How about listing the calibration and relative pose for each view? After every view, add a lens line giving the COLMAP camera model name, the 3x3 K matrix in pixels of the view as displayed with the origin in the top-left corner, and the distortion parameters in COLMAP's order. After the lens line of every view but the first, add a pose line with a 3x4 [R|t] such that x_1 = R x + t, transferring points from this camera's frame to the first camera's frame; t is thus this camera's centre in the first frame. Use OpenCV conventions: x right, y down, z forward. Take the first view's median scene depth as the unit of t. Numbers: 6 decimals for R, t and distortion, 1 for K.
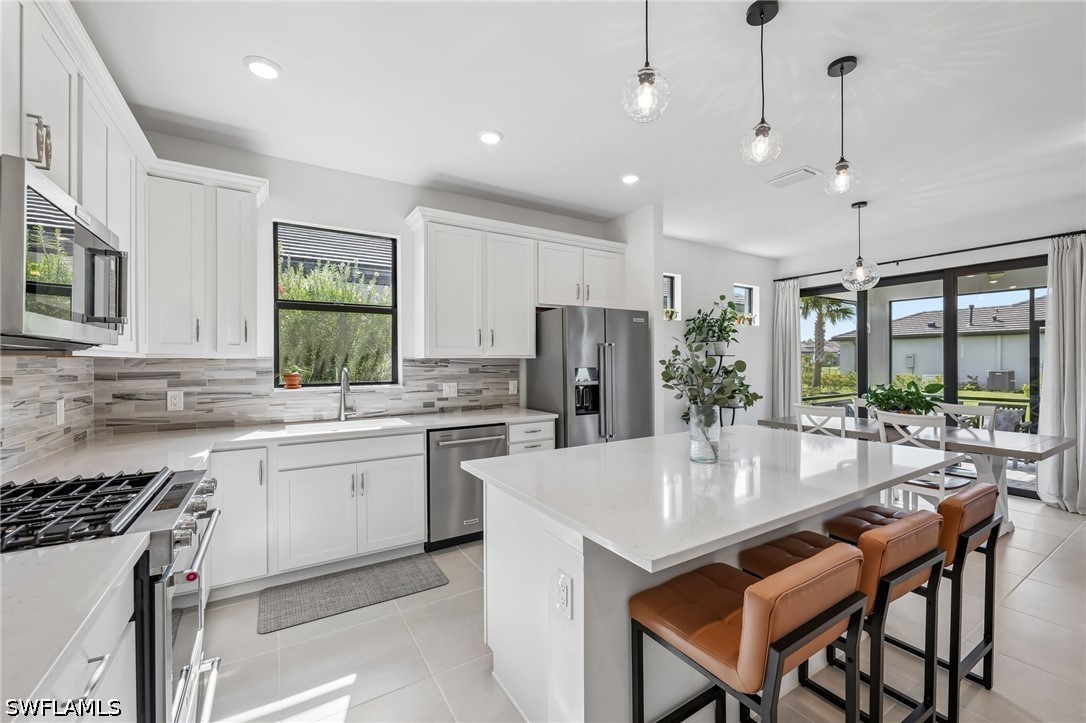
lens RADIAL K [[445.5, 0, 548.0], [0, 445.5, 361.5], [0, 0, 1]] dist [0.003984, 0.000051]
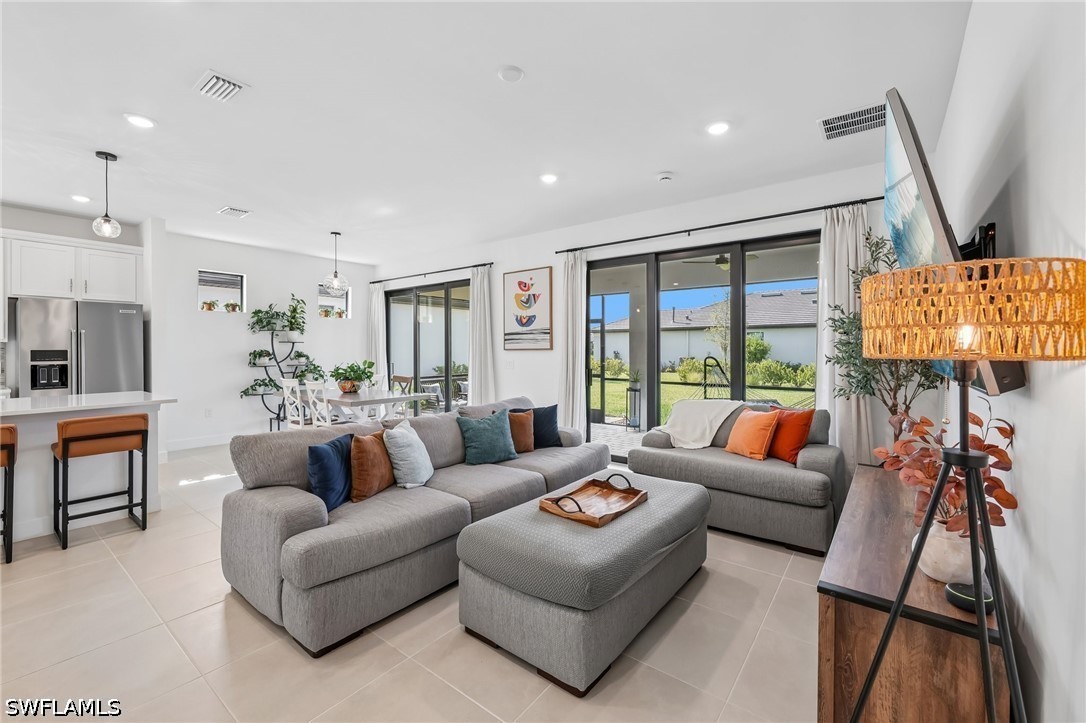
lens RADIAL K [[445.5, 0, 542.2], [0, 445.5, 353.2], [0, 0, 1]] dist [0.003984, 0.000051]
pose [[0.939856, -0.000040, 0.341570, 0.648692], [-0.002592, 0.999970, 0.007250, 0.007927], [-0.341560, -0.007699, 0.939828, -0.418258]]
